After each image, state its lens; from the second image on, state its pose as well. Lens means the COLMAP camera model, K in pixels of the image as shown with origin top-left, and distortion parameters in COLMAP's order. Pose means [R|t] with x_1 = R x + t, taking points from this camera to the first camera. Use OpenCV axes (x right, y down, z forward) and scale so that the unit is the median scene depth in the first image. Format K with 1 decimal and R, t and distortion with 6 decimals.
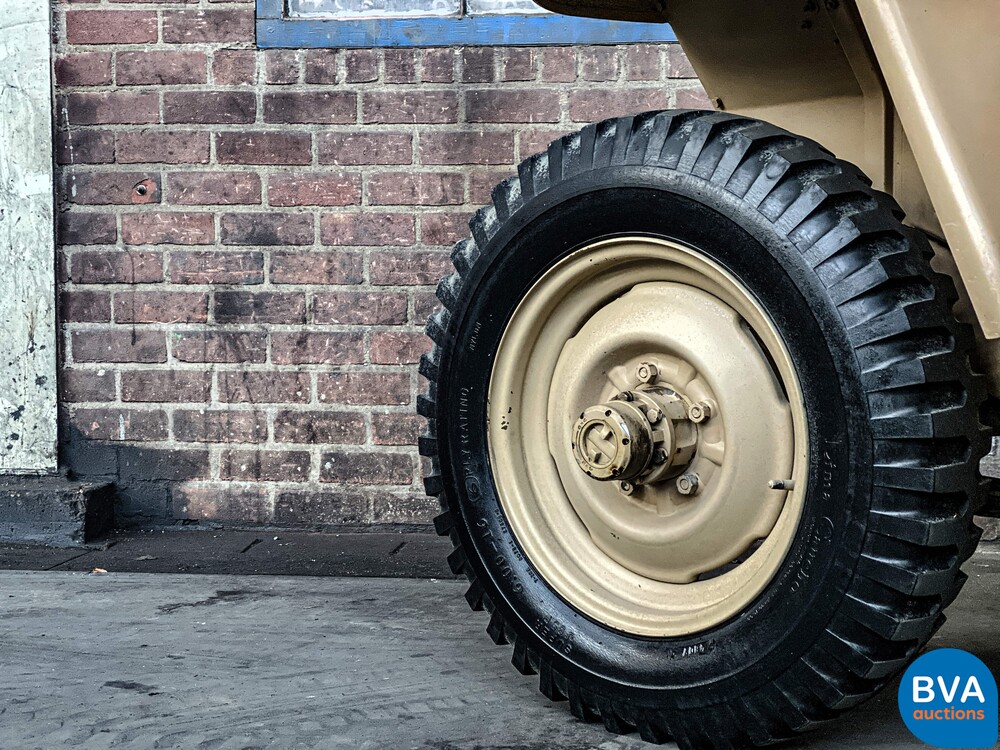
lens RADIAL K [[1478.4, 0, 513.1], [0, 1478.4, 365.7], [0, 0, 1]] dist [0.135315, 0.000000]
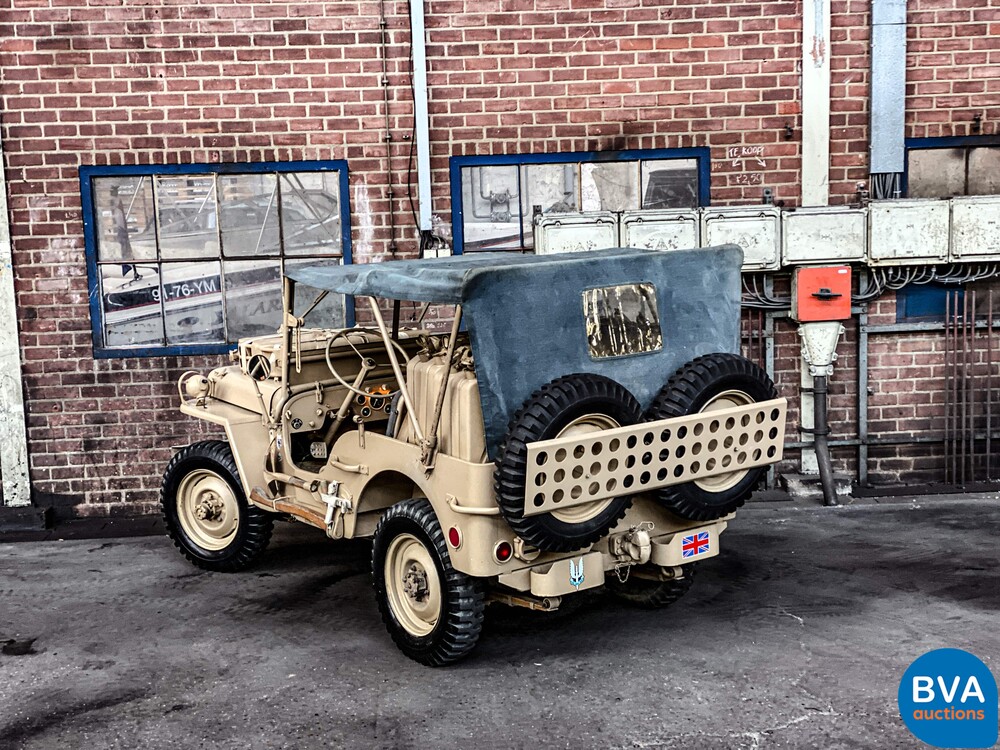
lens RADIAL K [[1478.4, 0, 491.7], [0, 1478.4, 377.8], [0, 0, 1]] dist [0.135315, 0.000000]
pose [[0.985198, -0.059683, 0.160695, 0.125378], [0.045190, 0.994698, 0.092380, -0.408397], [-0.165356, -0.083751, 0.982671, -2.013482]]
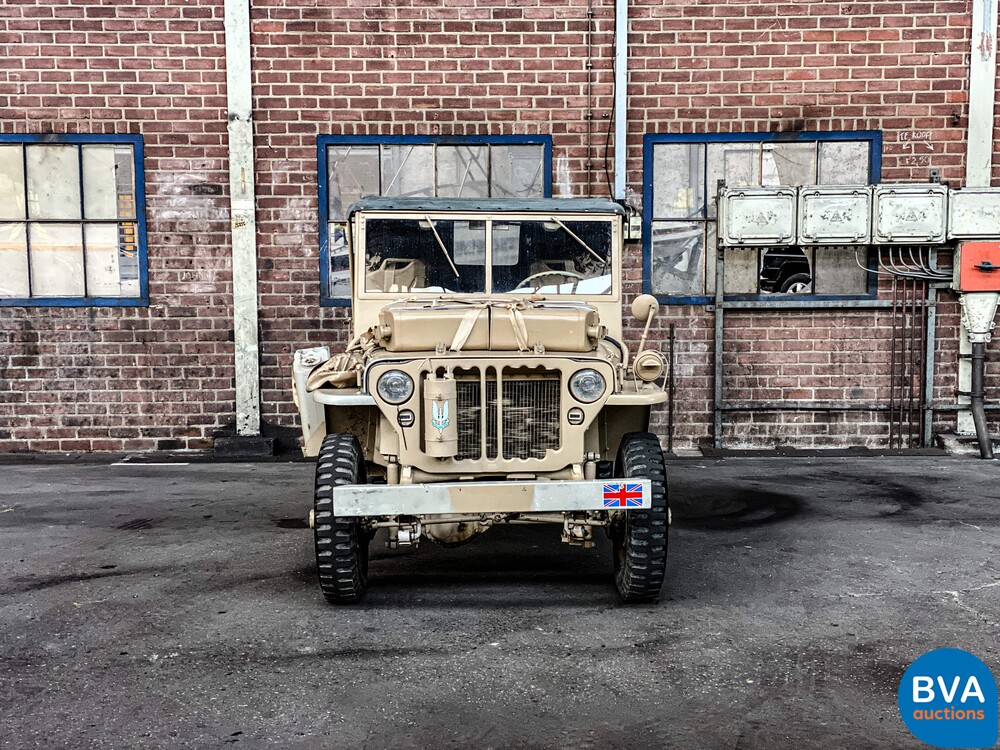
lens RADIAL K [[1478.4, 0, 504.3], [0, 1478.4, 381.9], [0, 0, 1]] dist [0.135315, 0.000000]
pose [[0.992744, -0.021098, 0.118380, -0.157860], [0.014341, 0.998234, 0.057642, -0.227433], [-0.119387, -0.055526, 0.991294, -2.306992]]
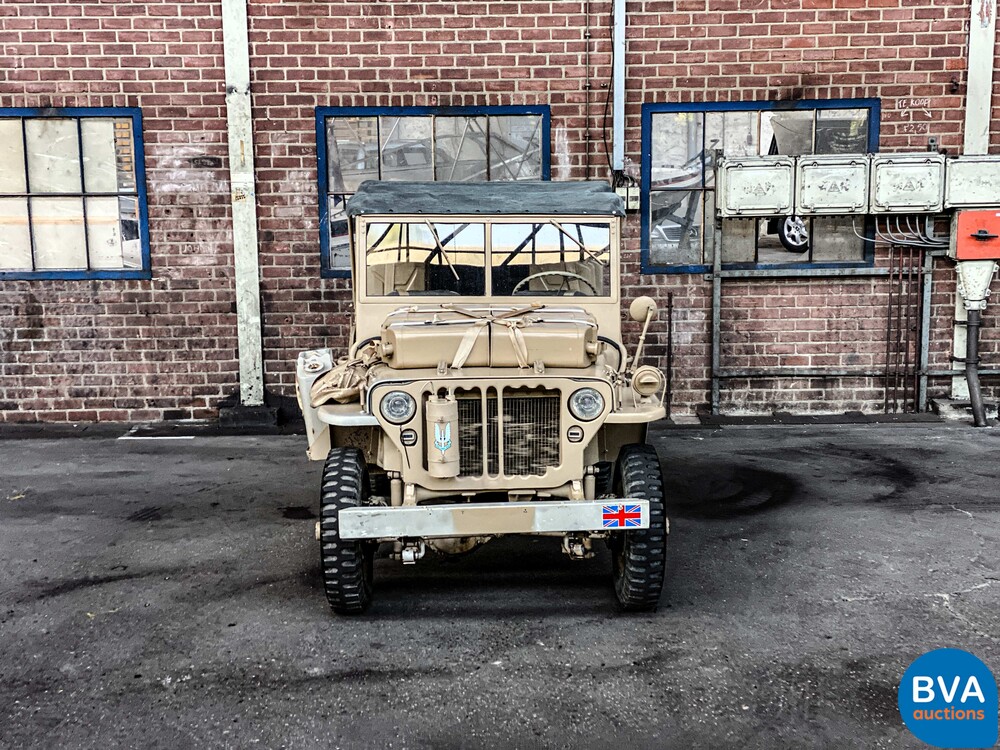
lens RADIAL K [[1478.4, 0, 503.1], [0, 1478.4, 374.4], [0, 0, 1]] dist [0.135315, 0.000000]
pose [[0.992616, -0.036036, 0.115825, -0.158502], [0.021809, 0.992311, 0.121832, -0.390721], [-0.119325, -0.118406, 0.985770, -2.330651]]
